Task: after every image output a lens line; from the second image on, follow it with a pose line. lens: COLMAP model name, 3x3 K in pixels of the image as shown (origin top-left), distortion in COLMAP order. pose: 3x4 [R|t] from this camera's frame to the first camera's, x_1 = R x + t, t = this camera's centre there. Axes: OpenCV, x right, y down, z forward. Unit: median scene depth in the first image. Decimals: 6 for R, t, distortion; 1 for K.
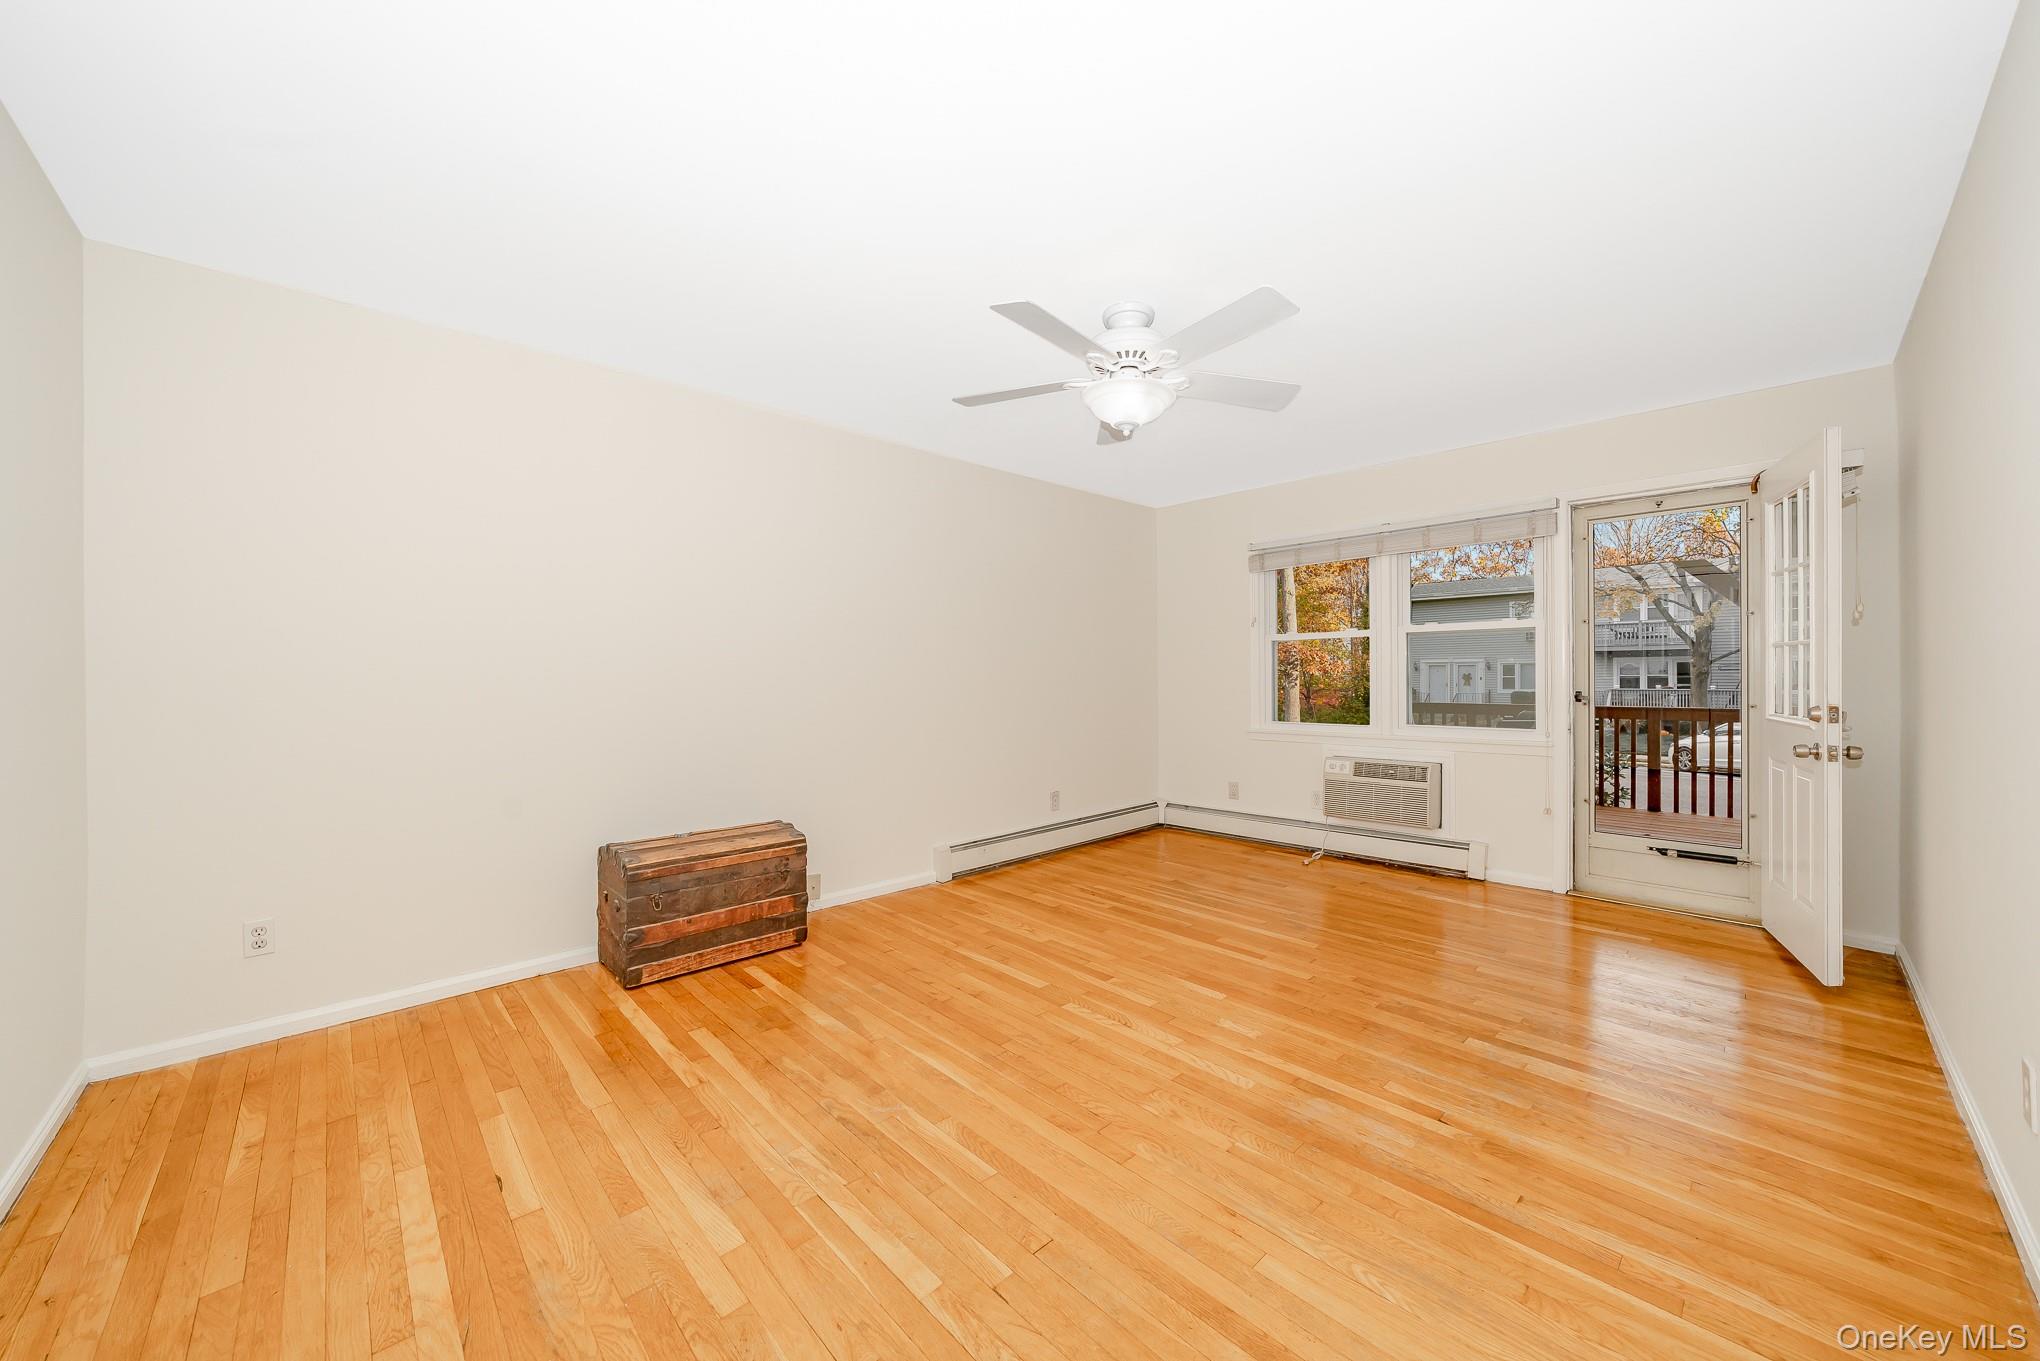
lens RADIAL K [[722.8, 0, 1019.2], [0, 722.8, 663.5], [0, 0, 1]] dist [0.001027, 0.000045]
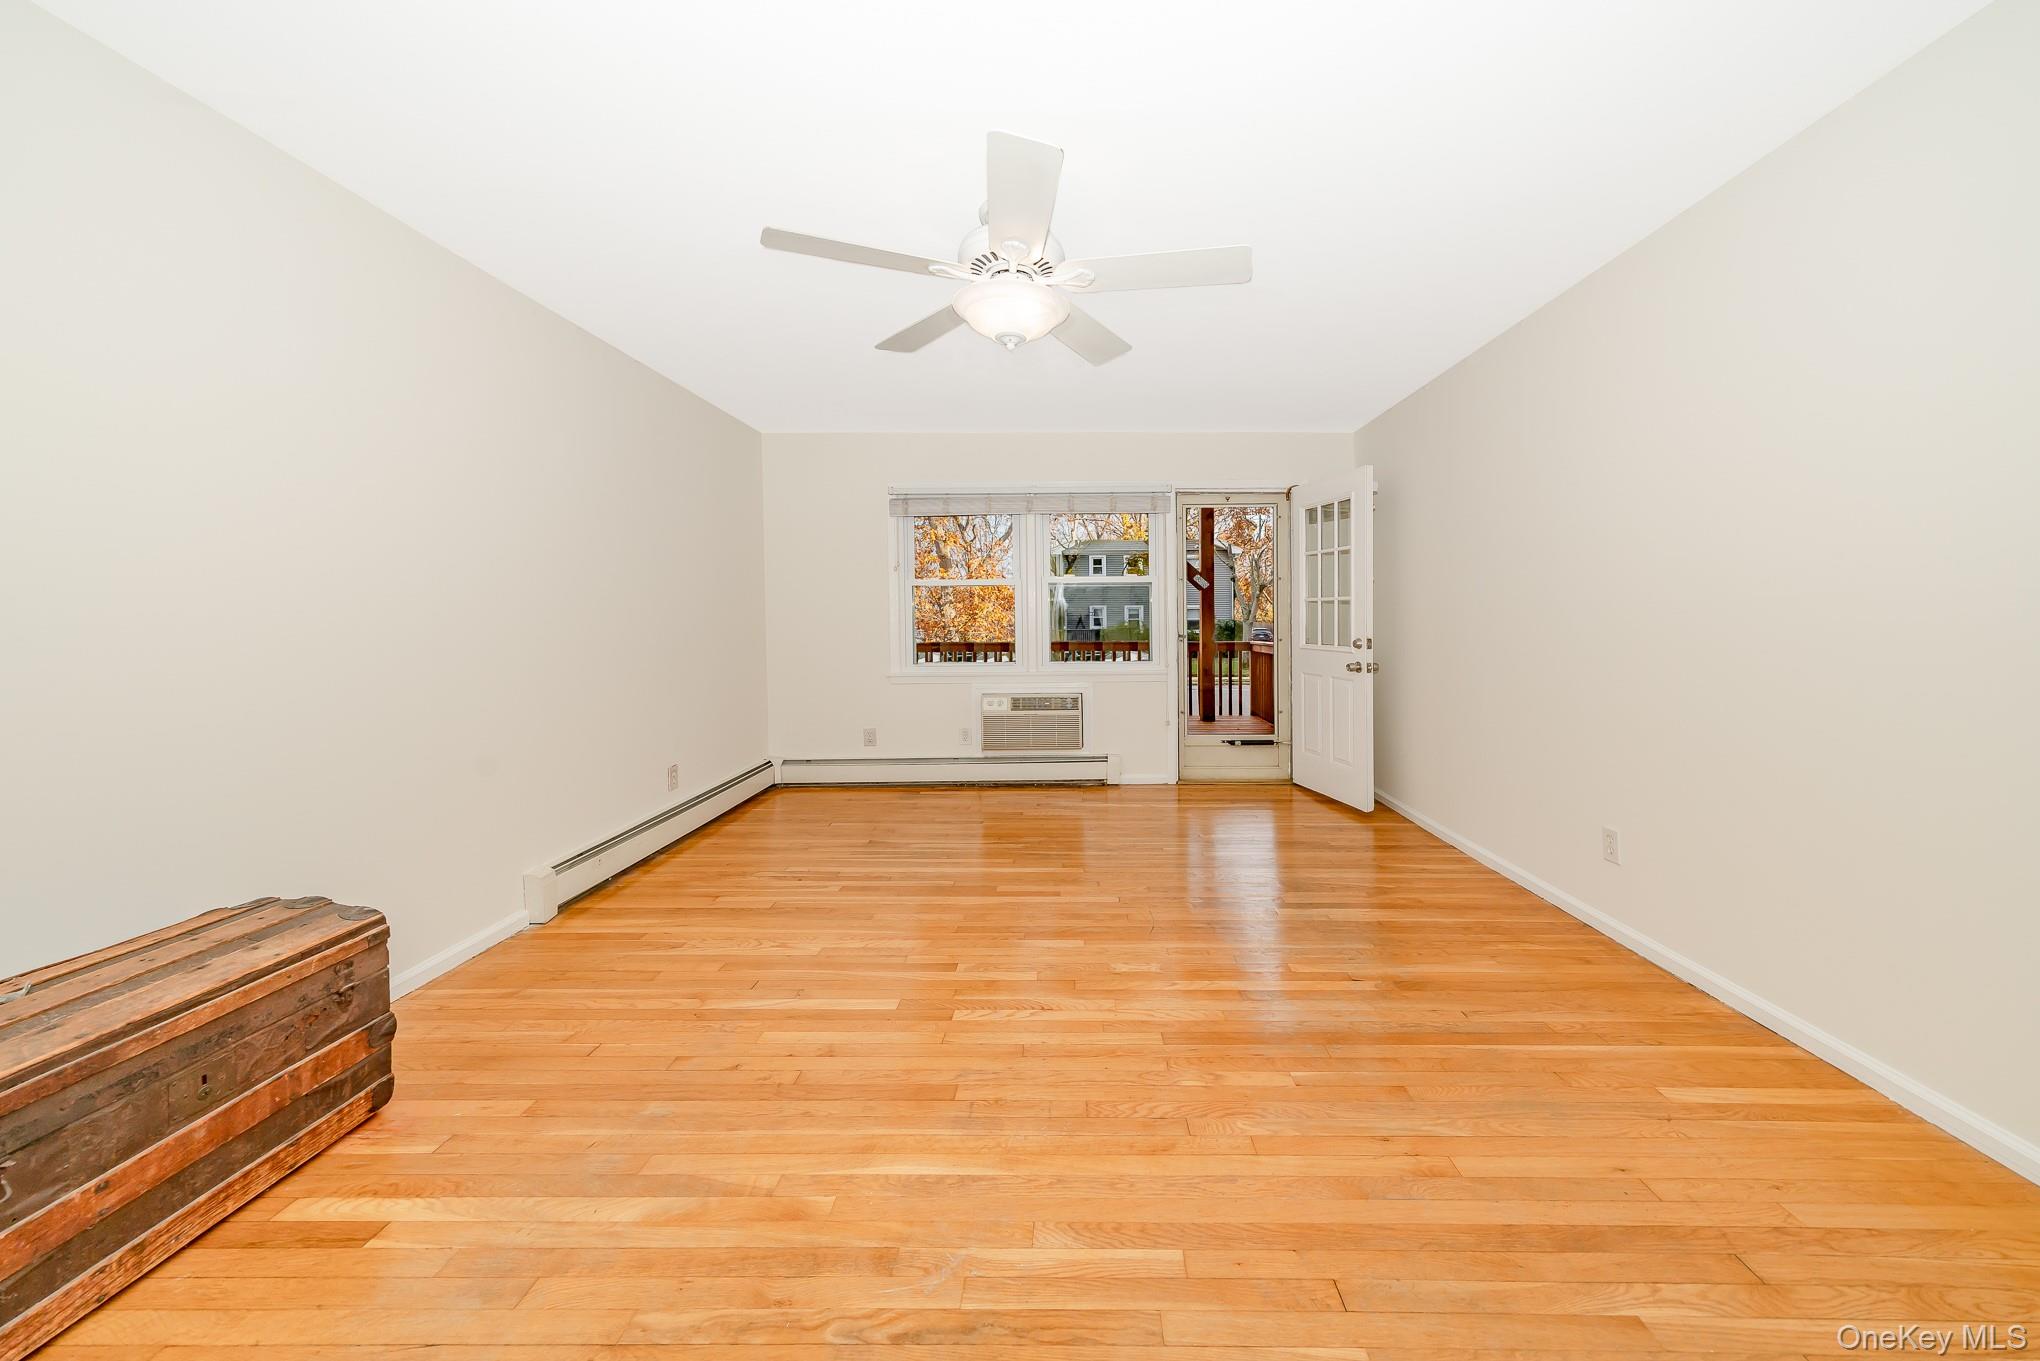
lens RADIAL K [[693.3, 0, 1029.3], [0, 693.3, 621.5], [0, 0, 1]] dist [0.006757, -0.000001]
pose [[0.706526, -0.001322, 0.707686, -0.336145], [-0.011708, 0.999840, 0.013556, 0.005935], [-0.707590, -0.017863, 0.706397, 0.292936]]
